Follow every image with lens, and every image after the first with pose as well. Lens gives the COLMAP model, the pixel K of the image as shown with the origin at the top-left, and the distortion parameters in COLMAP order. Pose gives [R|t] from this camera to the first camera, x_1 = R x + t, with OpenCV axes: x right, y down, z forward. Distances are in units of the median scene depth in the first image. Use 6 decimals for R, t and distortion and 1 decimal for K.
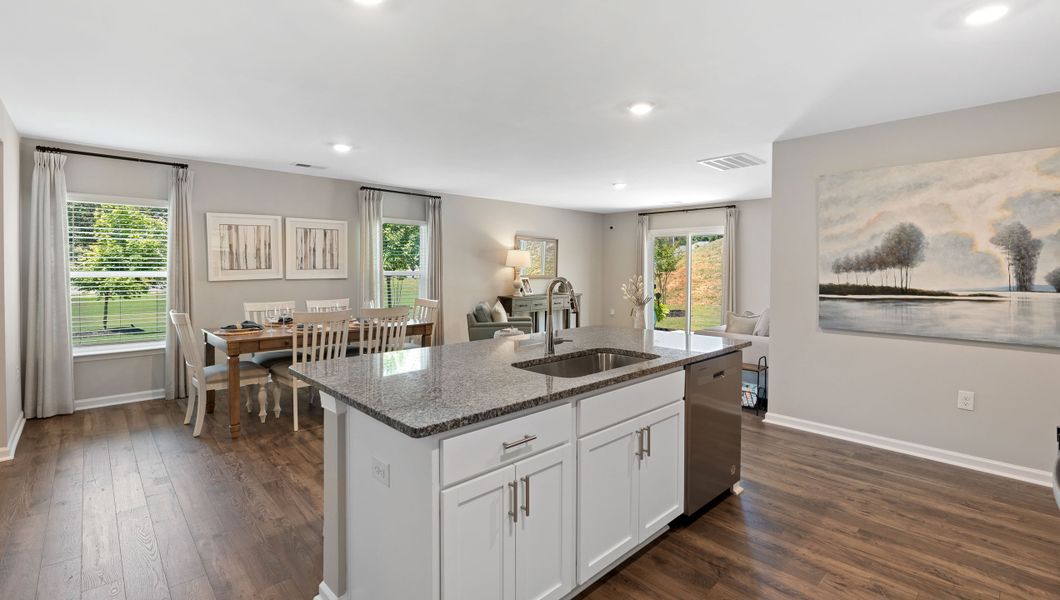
lens RADIAL K [[472.4, 0, 531.7], [0, 472.4, 274.1], [0, 0, 1]] dist [-0.009236, 0.001390]
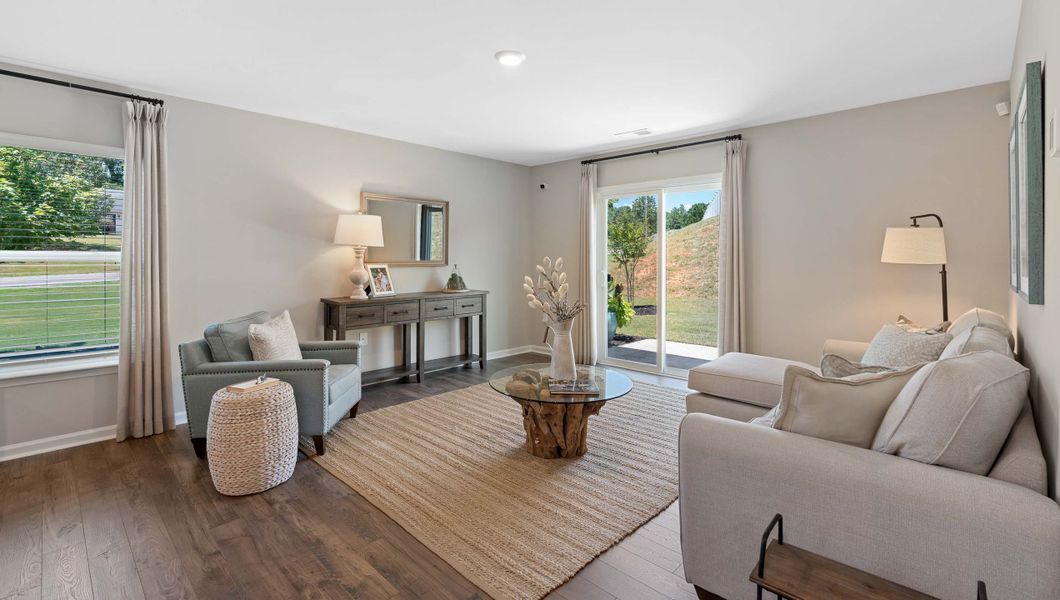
lens RADIAL K [[472.4, 0, 526.4], [0, 472.4, 258.2], [0, 0, 1]] dist [-0.009236, 0.001390]
pose [[0.999041, -0.006196, 0.043341, 0.217125], [0.006653, 0.999924, -0.010396, 0.009624], [-0.043274, 0.010675, 0.999006, 0.657056]]
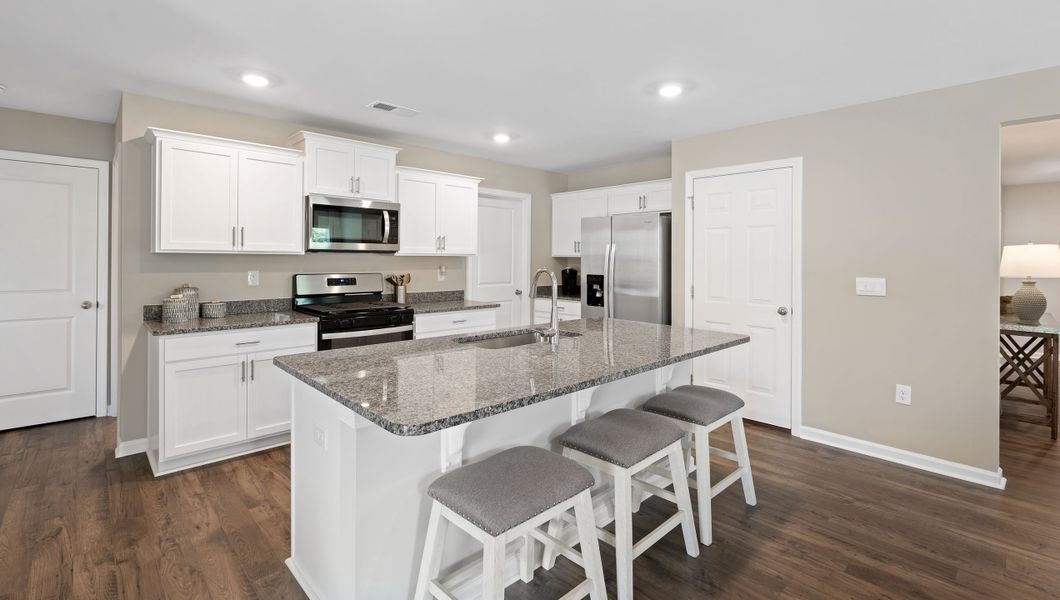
lens RADIAL K [[472.4, 0, 527.5], [0, 472.4, 257.3], [0, 0, 1]] dist [-0.009236, 0.001390]
pose [[-0.999908, -0.013380, -0.002407, 0.046712], [-0.013408, 0.999840, 0.011882, -0.013339], [0.002247, 0.011914, -0.999927, 0.940373]]
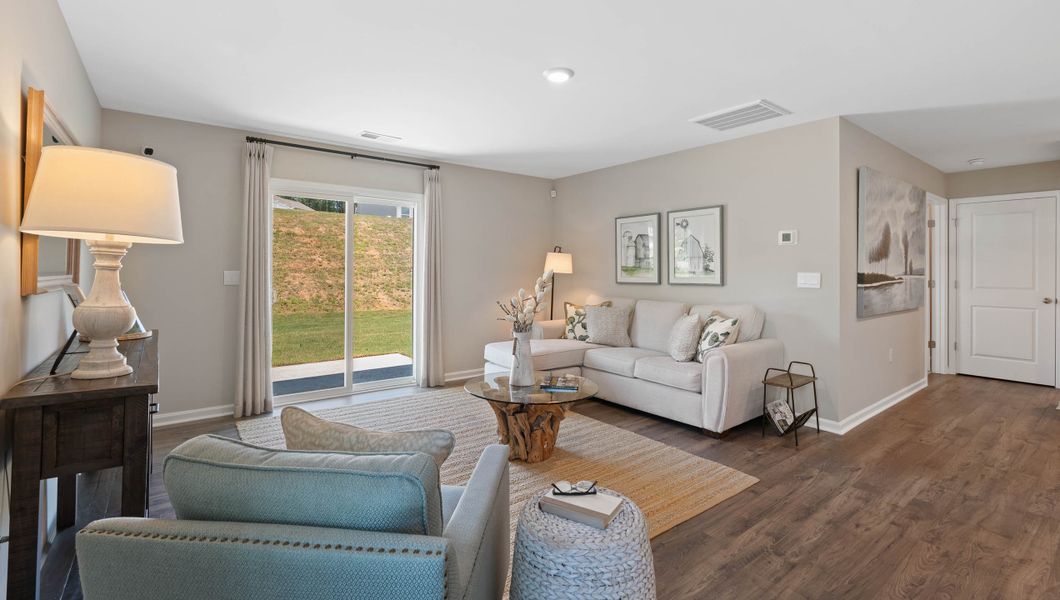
lens RADIAL K [[472.4, 0, 533.0], [0, 472.4, 264.7], [0, 0, 1]] dist [-0.009236, 0.001390]
pose [[0.095175, 0.004991, 0.995448, -0.335575], [0.009003, 0.999942, -0.005874, 0.000683], [-0.995420, 0.009522, 0.095125, 1.175152]]
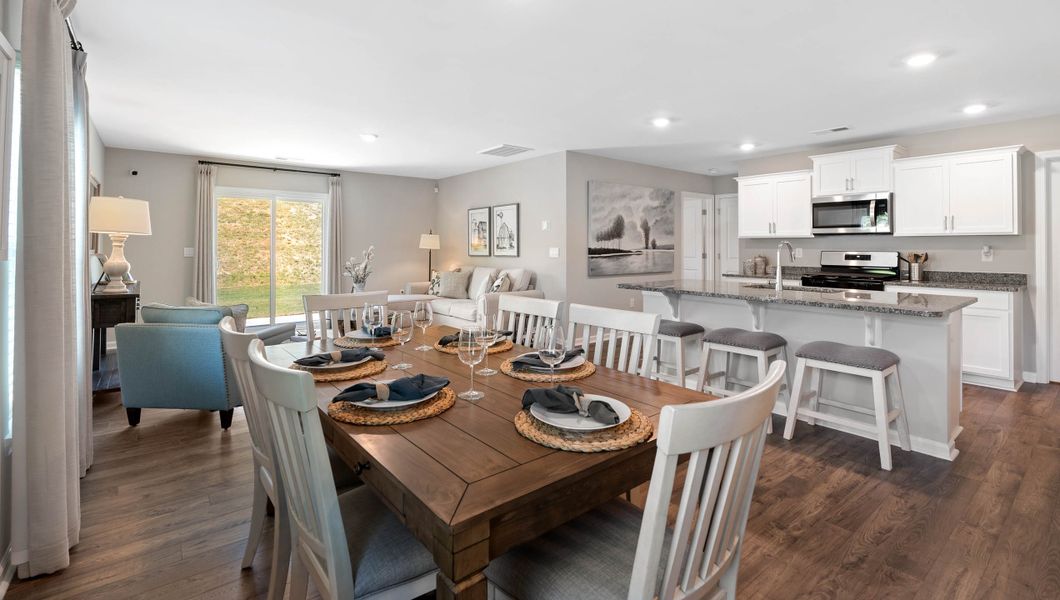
lens RADIAL K [[472.4, 0, 528.9], [0, 472.4, 242.8], [0, 0, 1]] dist [-0.009236, 0.001390]
pose [[0.081262, 0.001743, 0.996691, -0.729865], [0.012207, 0.999922, -0.002744, 0.002937], [-0.996618, 0.012390, 0.081234, 0.787707]]
